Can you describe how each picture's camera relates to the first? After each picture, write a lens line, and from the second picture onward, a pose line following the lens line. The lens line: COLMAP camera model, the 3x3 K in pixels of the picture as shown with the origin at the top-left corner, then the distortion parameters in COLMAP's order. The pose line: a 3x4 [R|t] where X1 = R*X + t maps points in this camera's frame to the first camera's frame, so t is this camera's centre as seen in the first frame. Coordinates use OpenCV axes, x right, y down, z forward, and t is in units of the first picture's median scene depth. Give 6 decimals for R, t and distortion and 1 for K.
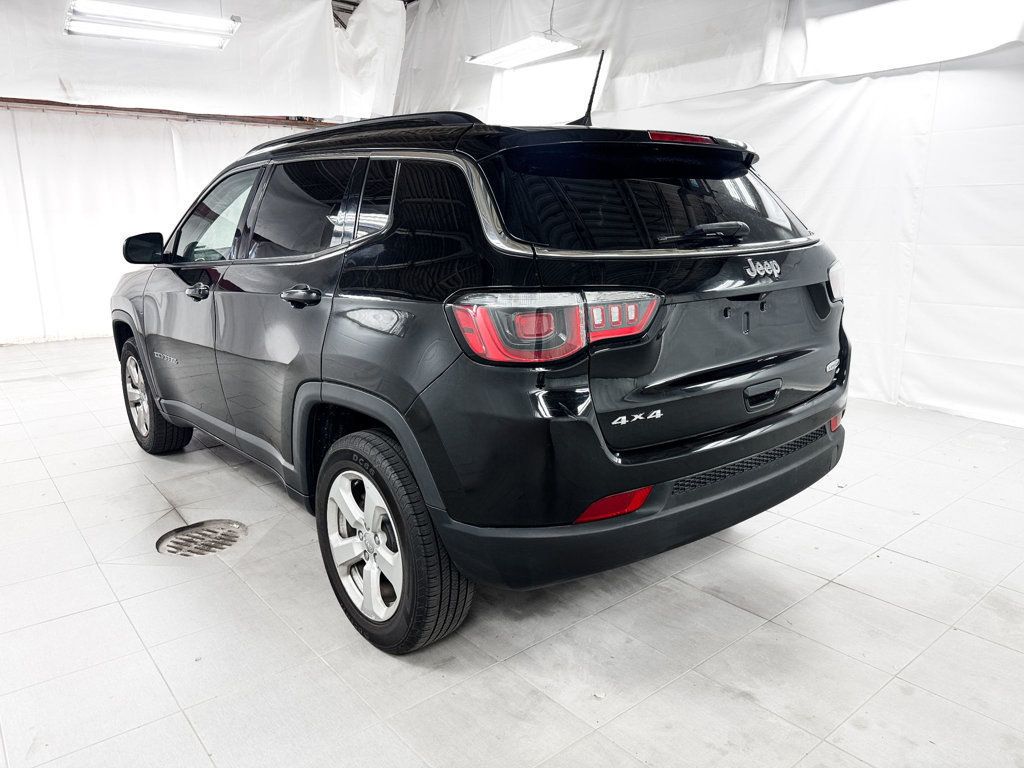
lens RADIAL K [[715.0, 0, 515.4], [0, 715.0, 390.3], [0, 0, 1]] dist [0.011325, -0.024631]
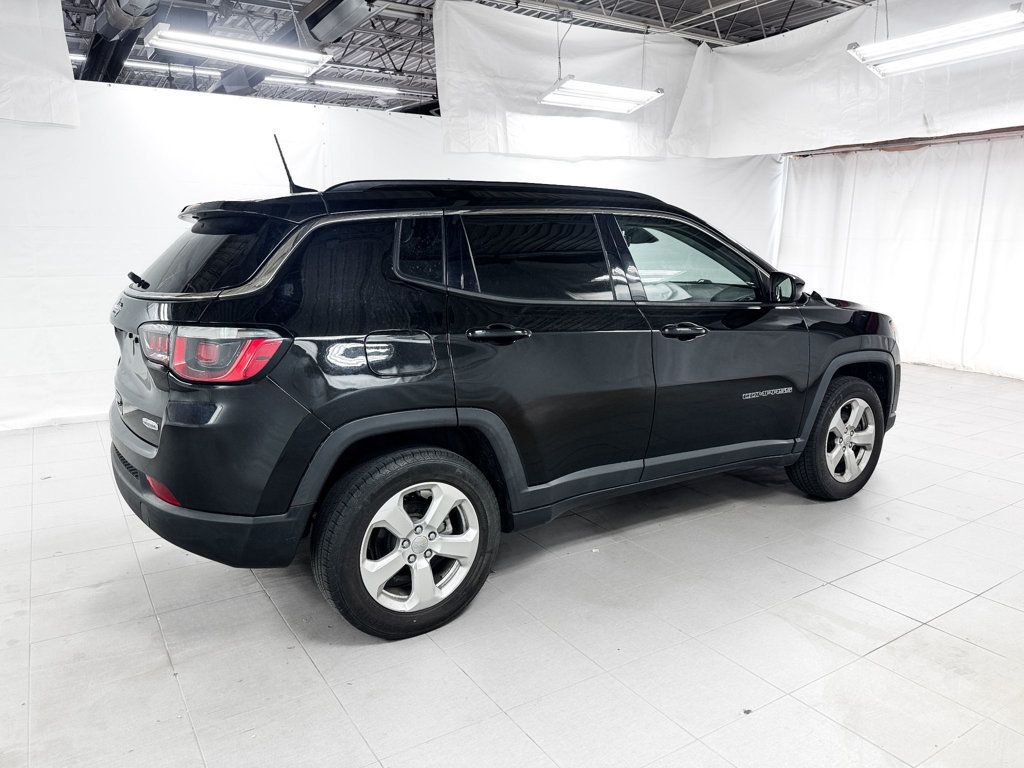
lens RADIAL K [[725.2, 0, 512.0], [0, 725.2, 384.0], [0, 0, 1]] dist [0.037981, -0.029701]
pose [[-0.112533, 0.205187, -0.972232, 0.727947], [-0.241649, 0.943420, 0.227076, -0.236606], [0.963816, 0.260493, -0.056583, 0.827656]]
